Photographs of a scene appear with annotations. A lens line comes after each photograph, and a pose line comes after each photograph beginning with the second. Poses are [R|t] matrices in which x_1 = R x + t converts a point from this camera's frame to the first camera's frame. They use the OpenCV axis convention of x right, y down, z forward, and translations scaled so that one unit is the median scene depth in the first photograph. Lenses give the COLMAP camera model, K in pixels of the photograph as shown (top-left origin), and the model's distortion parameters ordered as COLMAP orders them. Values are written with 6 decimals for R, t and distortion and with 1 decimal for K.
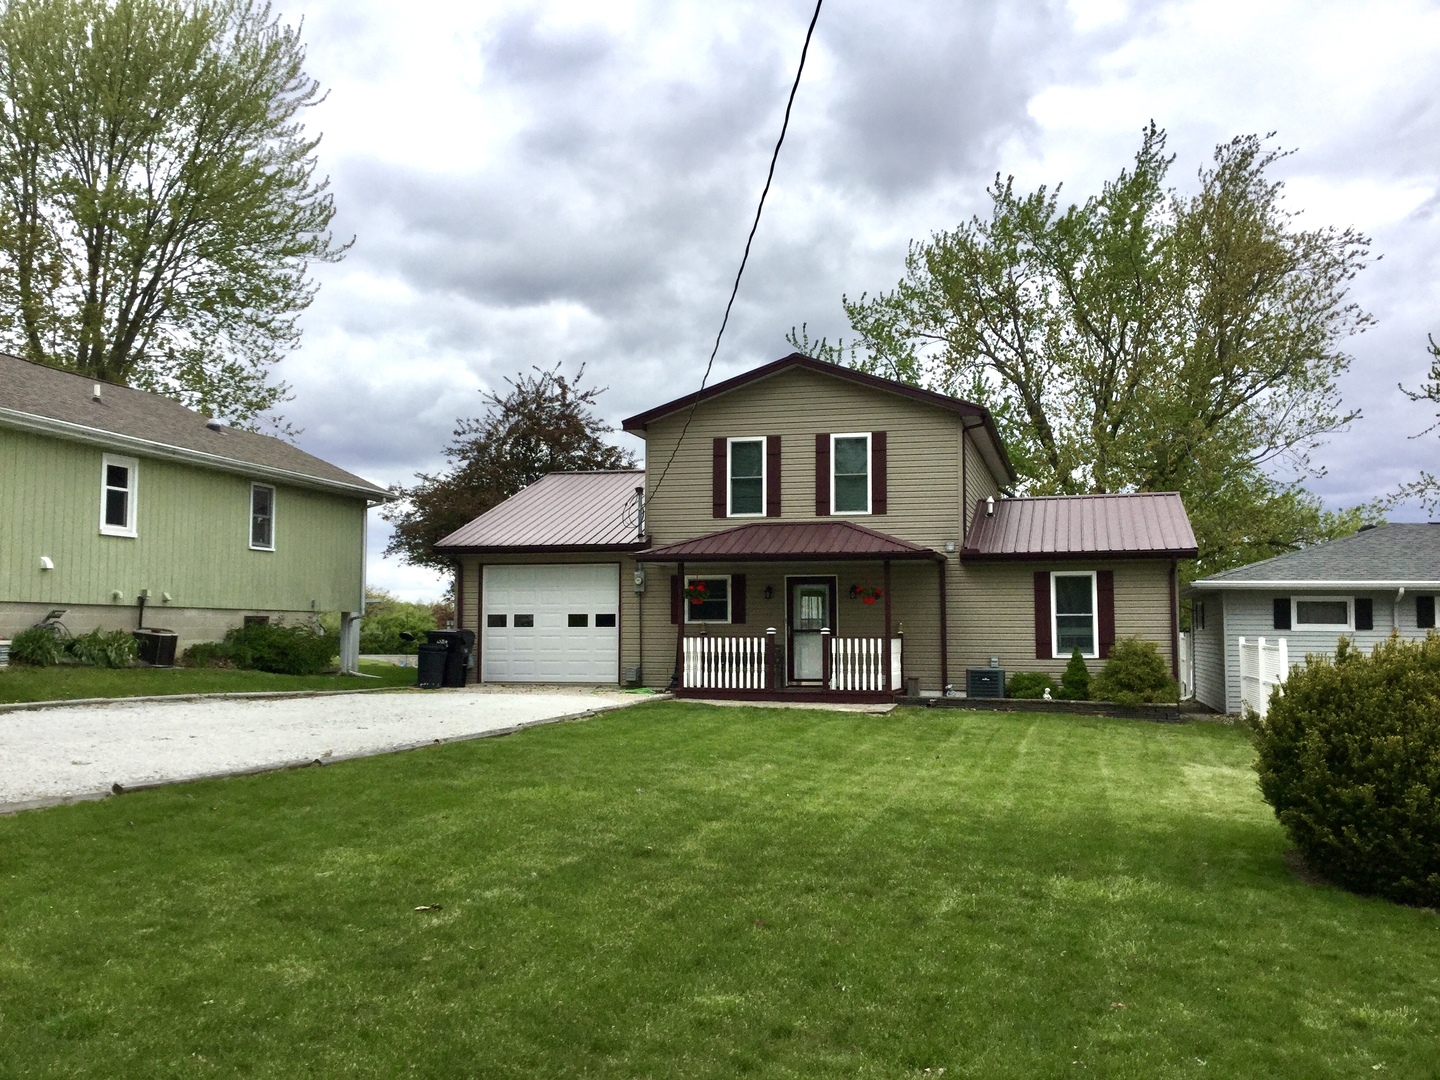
lens RADIAL K [[1295.6, 0, 701.8], [0, 1295.6, 577.0], [0, 0, 1]] dist [0.102769, -0.184736]
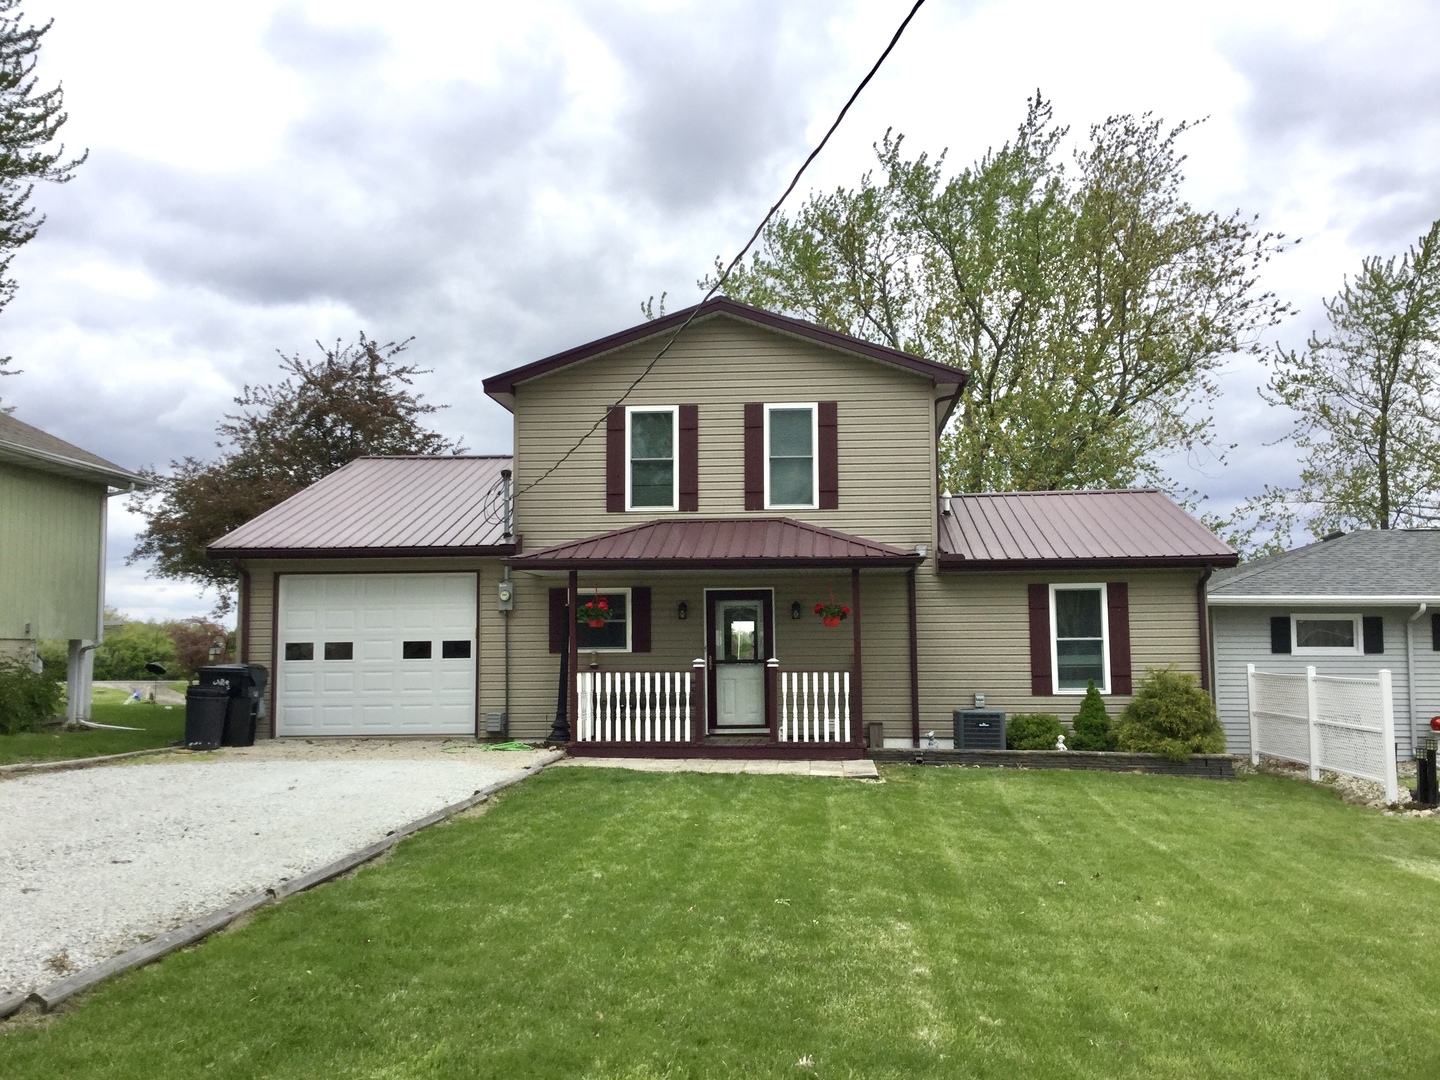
lens RADIAL K [[1295.6, 0, 720.7], [0, 1295.6, 566.2], [0, 0, 1]] dist [0.102769, -0.184736]
pose [[0.981984, 0.003421, 0.188933, -0.068000], [0.000491, 0.999786, -0.020658, 0.001475], [-0.188964, 0.020378, 0.981773, 0.249345]]
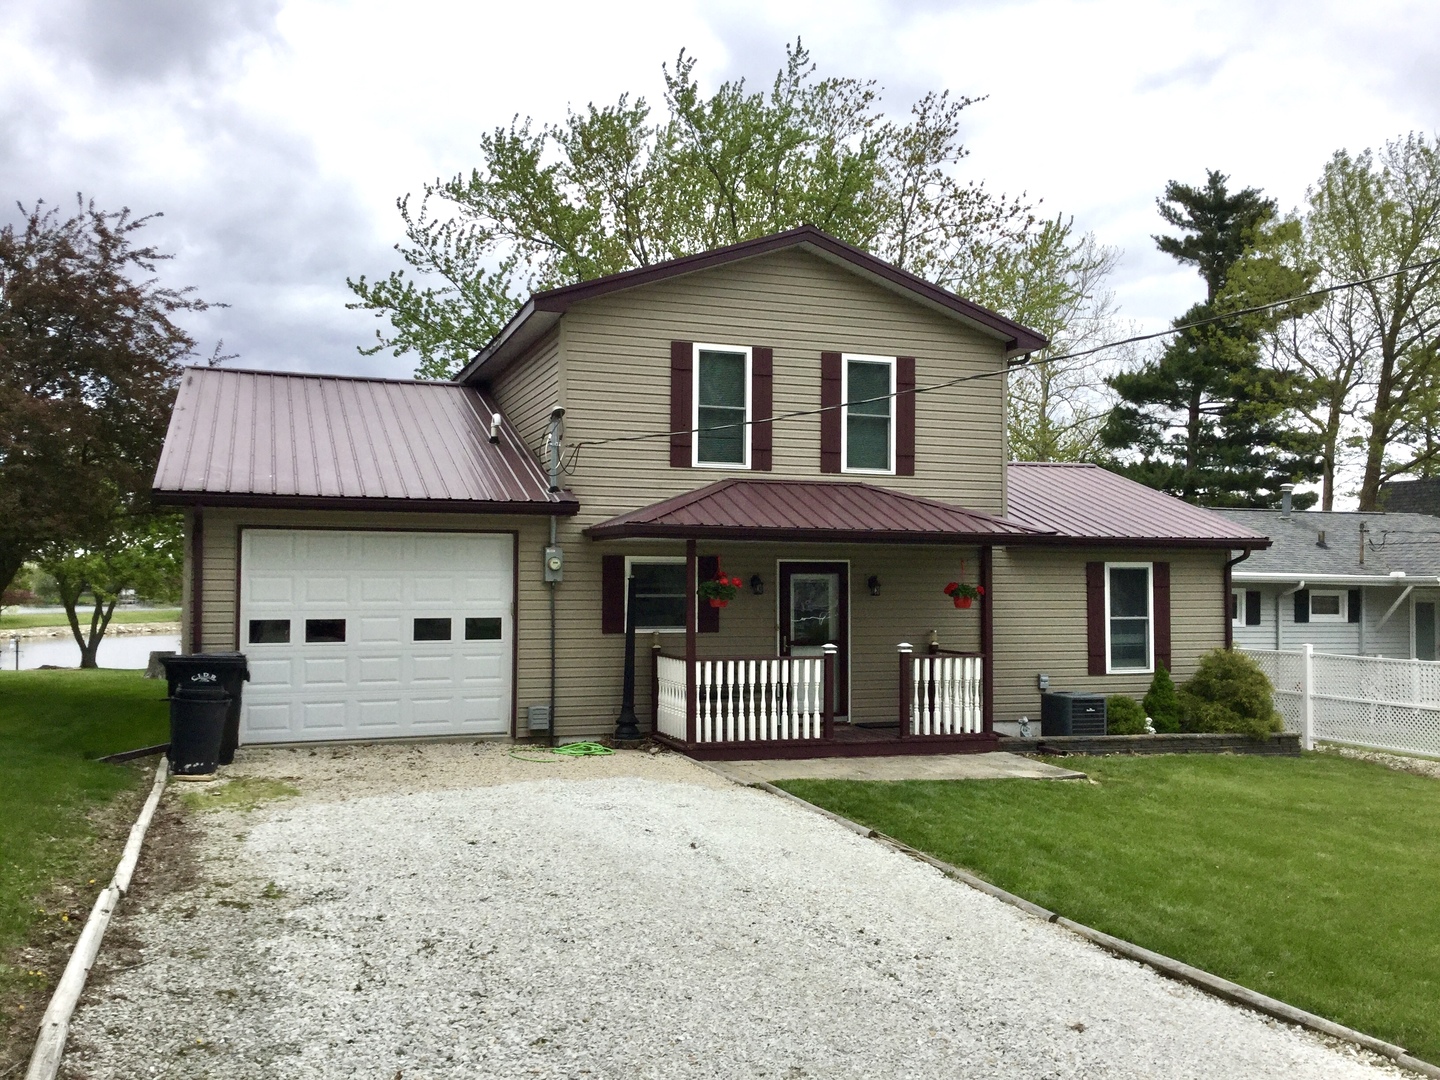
lens RADIAL K [[1295.6, 0, 721.7], [0, 1295.6, 558.3], [0, 0, 1]] dist [0.102769, -0.184736]
pose [[0.815360, 0.012129, 0.578828, -0.336754], [-0.028325, 0.999419, 0.018958, -0.013304], [-0.578262, -0.031852, 0.815229, 0.463679]]
